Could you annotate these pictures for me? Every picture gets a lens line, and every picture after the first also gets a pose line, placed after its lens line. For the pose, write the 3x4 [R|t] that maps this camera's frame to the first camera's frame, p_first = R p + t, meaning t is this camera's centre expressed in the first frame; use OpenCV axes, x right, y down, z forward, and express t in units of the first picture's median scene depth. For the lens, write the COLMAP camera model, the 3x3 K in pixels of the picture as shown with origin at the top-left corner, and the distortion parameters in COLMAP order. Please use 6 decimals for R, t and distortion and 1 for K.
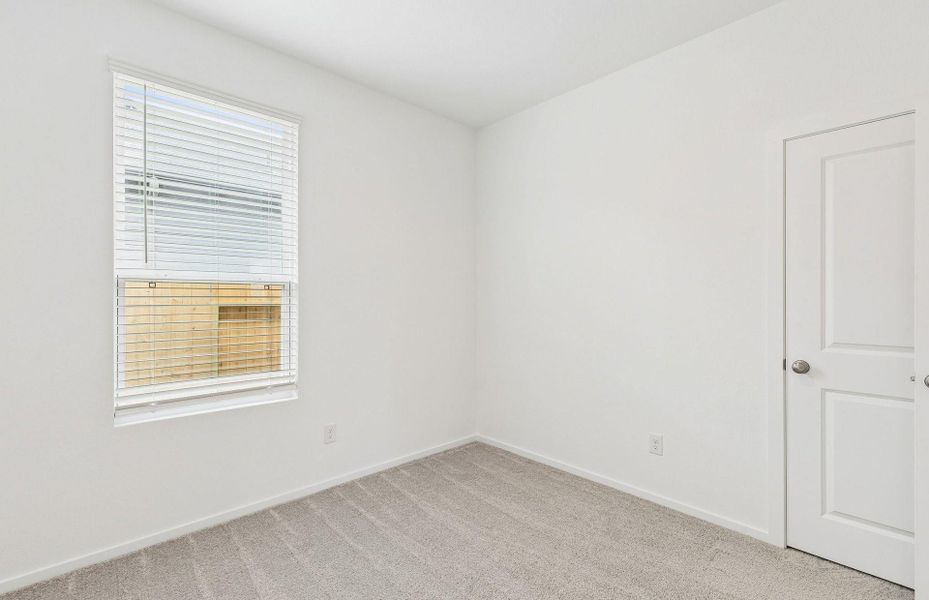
lens RADIAL K [[417.1, 0, 461.0], [0, 417.1, 302.7], [0, 0, 1]] dist [0.003122, 0.000384]
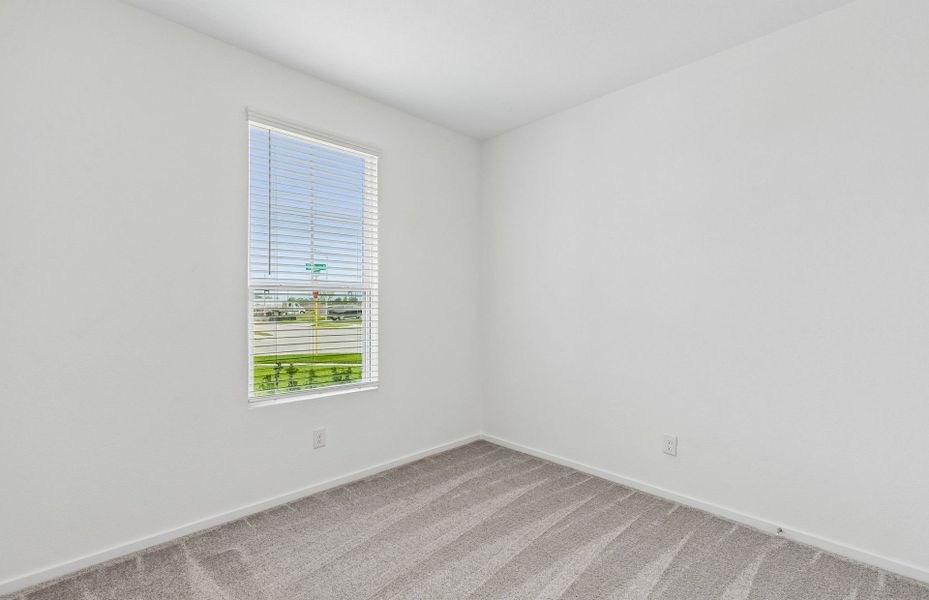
lens RADIAL K [[408.2, 0, 464.5], [0, 408.2, 300.0], [0, 0, 1]] dist [0.000320, 0.000062]
pose [[0.999910, 0.002174, 0.013268, -0.089538], [-0.001973, 0.999884, -0.015097, -0.001194], [-0.013300, 0.015069, 0.999798, -0.088804]]
